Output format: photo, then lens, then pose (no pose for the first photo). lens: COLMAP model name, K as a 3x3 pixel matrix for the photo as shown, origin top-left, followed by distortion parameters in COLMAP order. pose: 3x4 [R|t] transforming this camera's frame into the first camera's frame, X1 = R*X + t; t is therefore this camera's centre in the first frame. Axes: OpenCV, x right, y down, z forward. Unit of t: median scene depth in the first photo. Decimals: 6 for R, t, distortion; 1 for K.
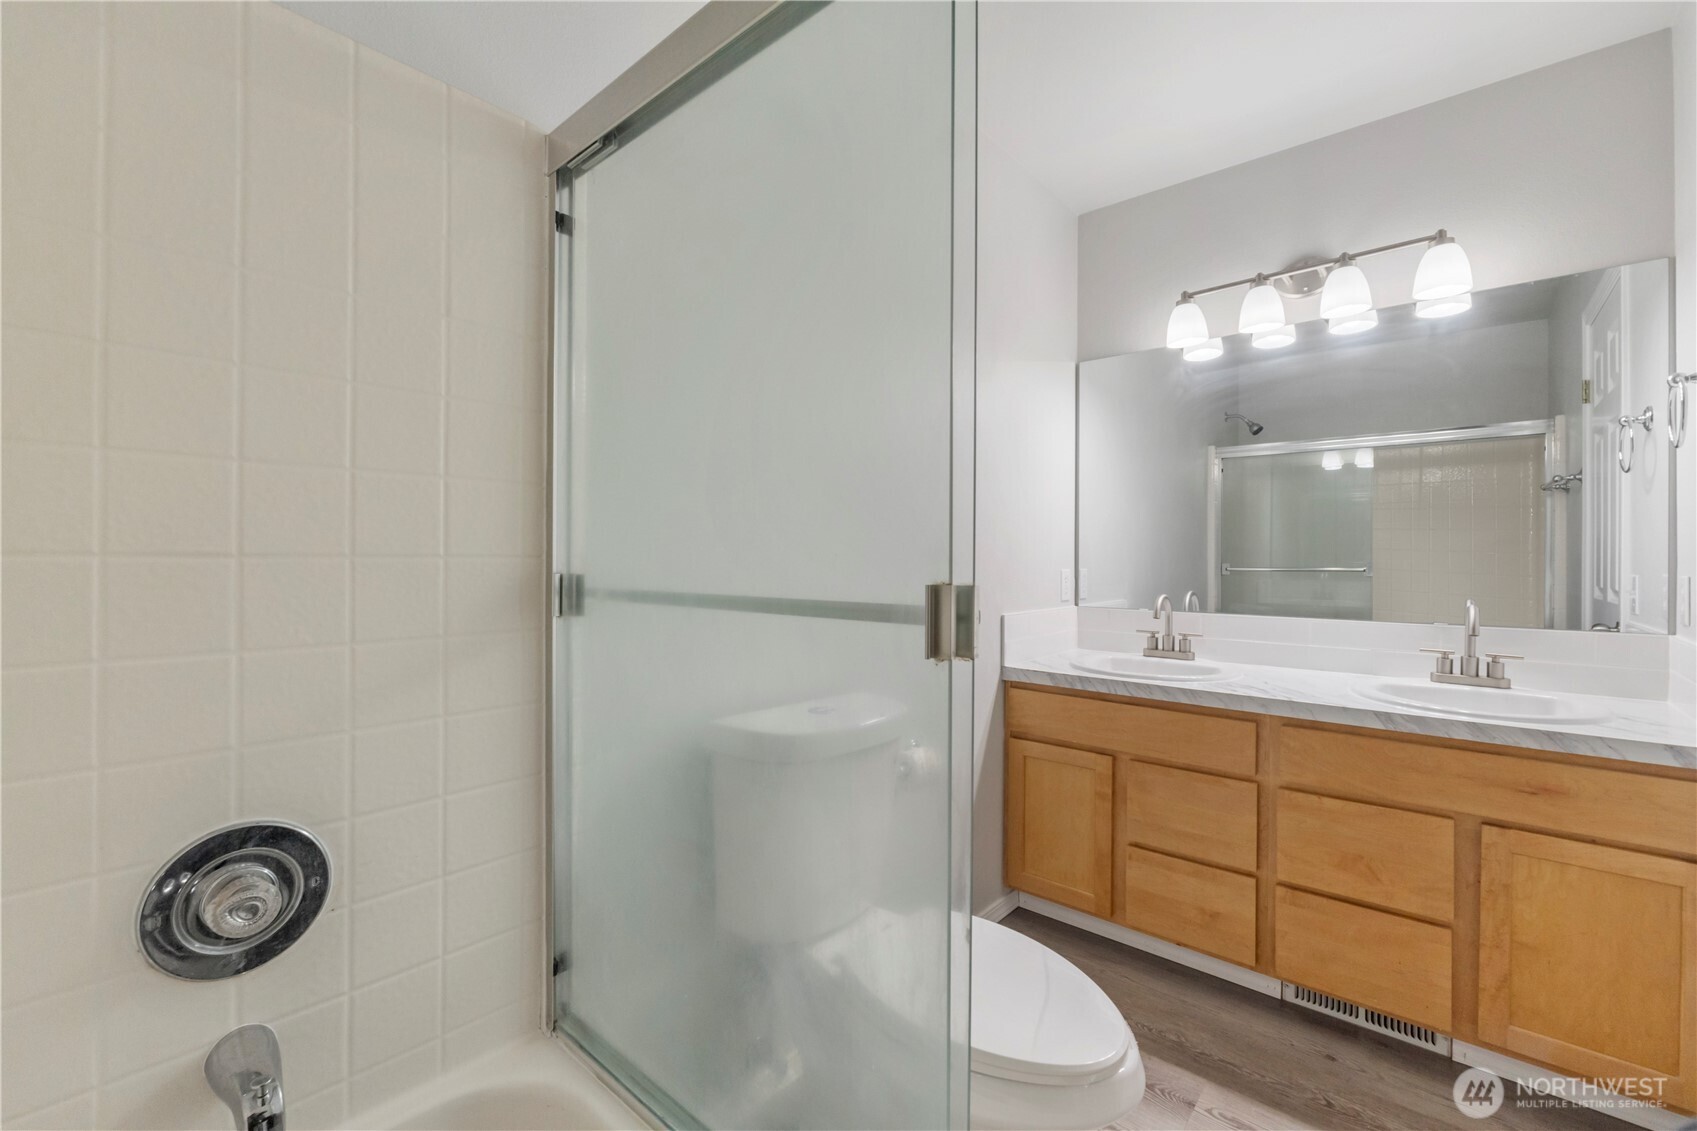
lens RADIAL K [[709.6, 0, 828.8], [0, 709.6, 554.5], [0, 0, 1]] dist [-0.007017, -0.000857]
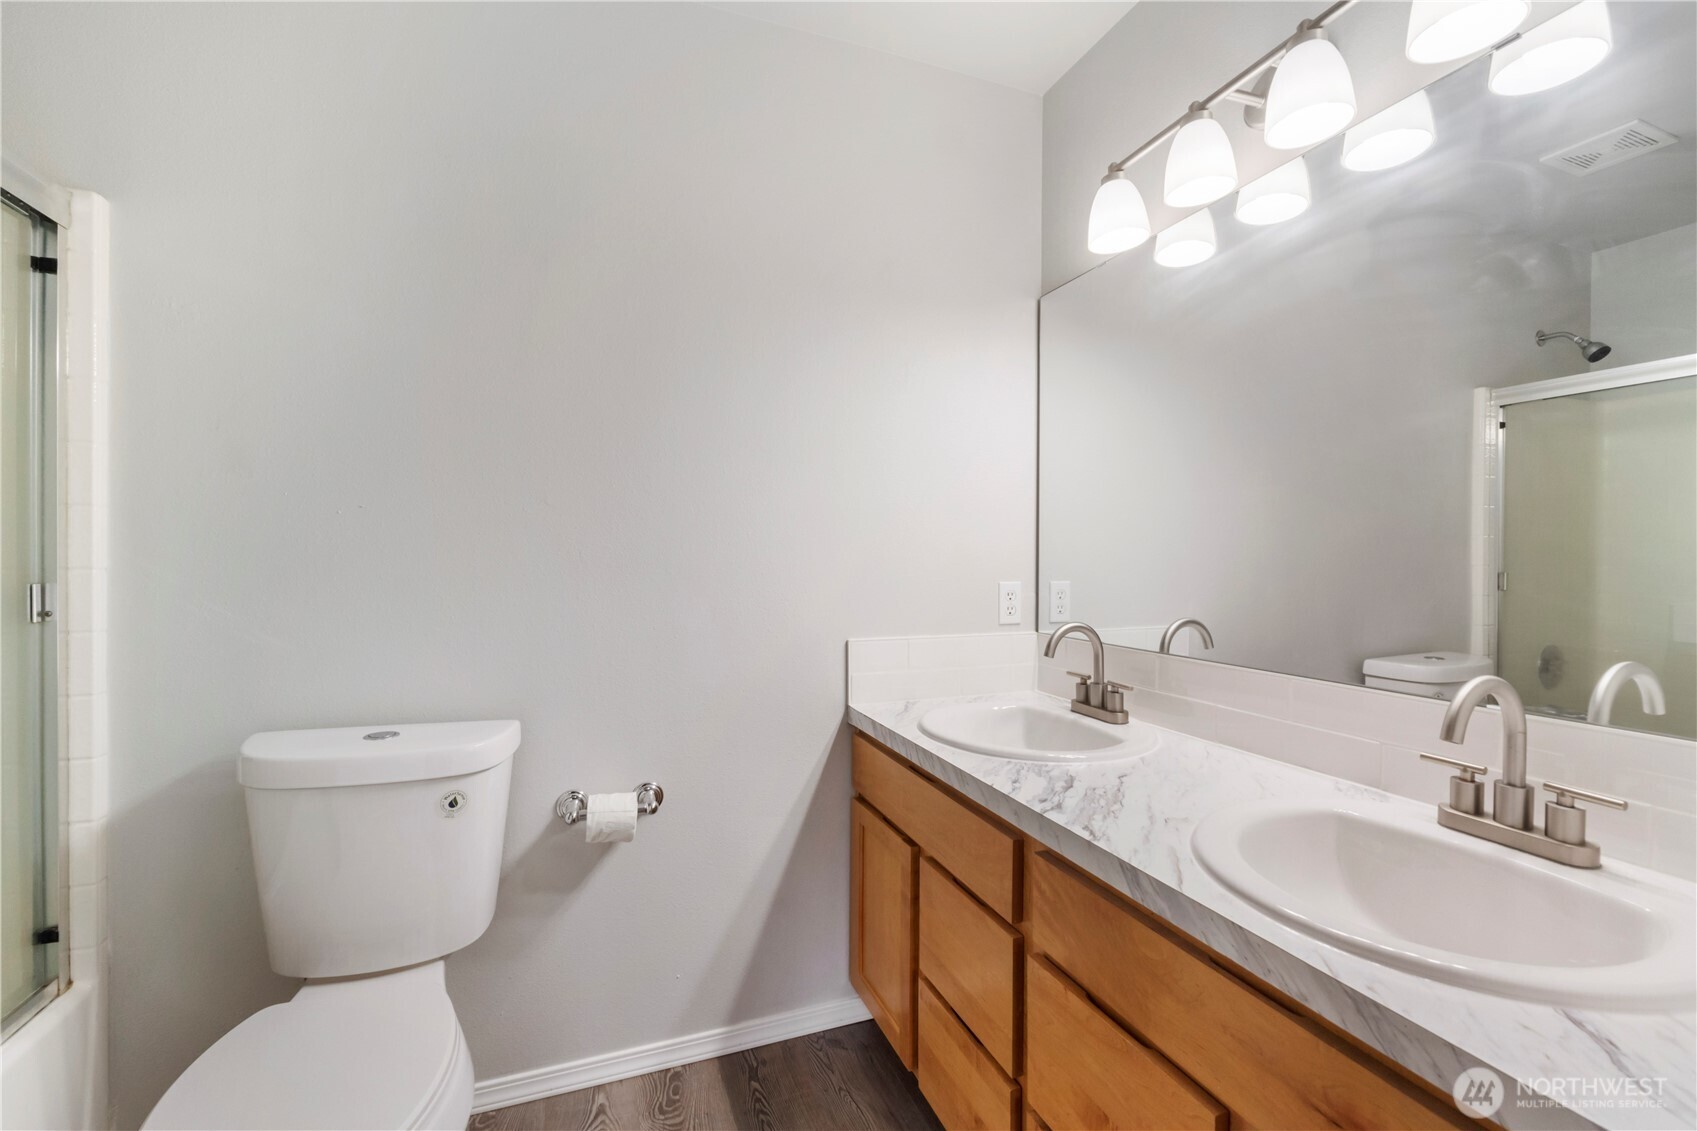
lens RADIAL K [[709.6, 0, 841.6], [0, 709.6, 565.3], [0, 0, 1]] dist [-0.007017, -0.000857]
pose [[0.881236, 0.004077, -0.472659, 0.721001], [0.003256, 0.999887, 0.014694, -0.010471], [0.472666, -0.014488, 0.881123, 0.364784]]
